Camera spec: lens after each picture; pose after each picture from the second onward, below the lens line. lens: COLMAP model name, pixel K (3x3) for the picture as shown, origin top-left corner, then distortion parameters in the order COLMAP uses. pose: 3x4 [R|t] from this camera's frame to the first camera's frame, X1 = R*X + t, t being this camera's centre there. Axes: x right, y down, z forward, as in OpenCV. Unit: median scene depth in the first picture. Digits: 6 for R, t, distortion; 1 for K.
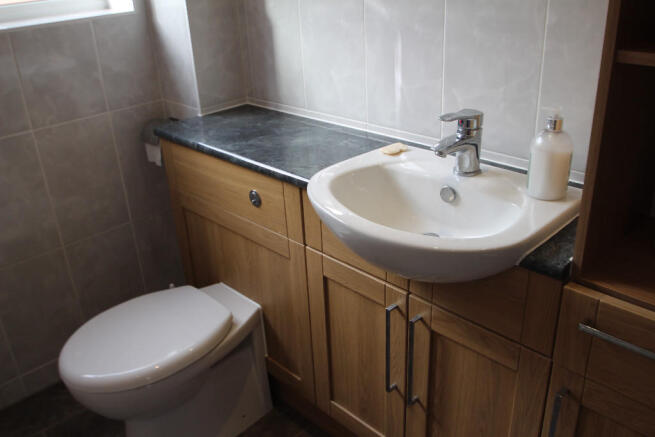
lens RADIAL K [[589.1, 0, 326.2], [0, 589.1, 218.5], [0, 0, 1]] dist [-0.012626, -0.001228]
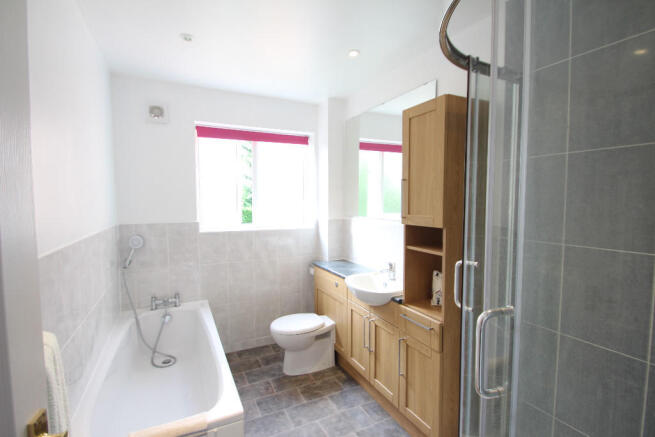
lens RADIAL K [[305.9, 0, 326.8], [0, 305.9, 218.9], [0, 0, 1]] dist [-0.004920, -0.000978]
pose [[0.952713, 0.065448, -0.296738, 0.303565], [-0.168645, 0.926214, -0.337173, 0.207591], [0.252776, 0.371273, 0.893454, -0.658305]]
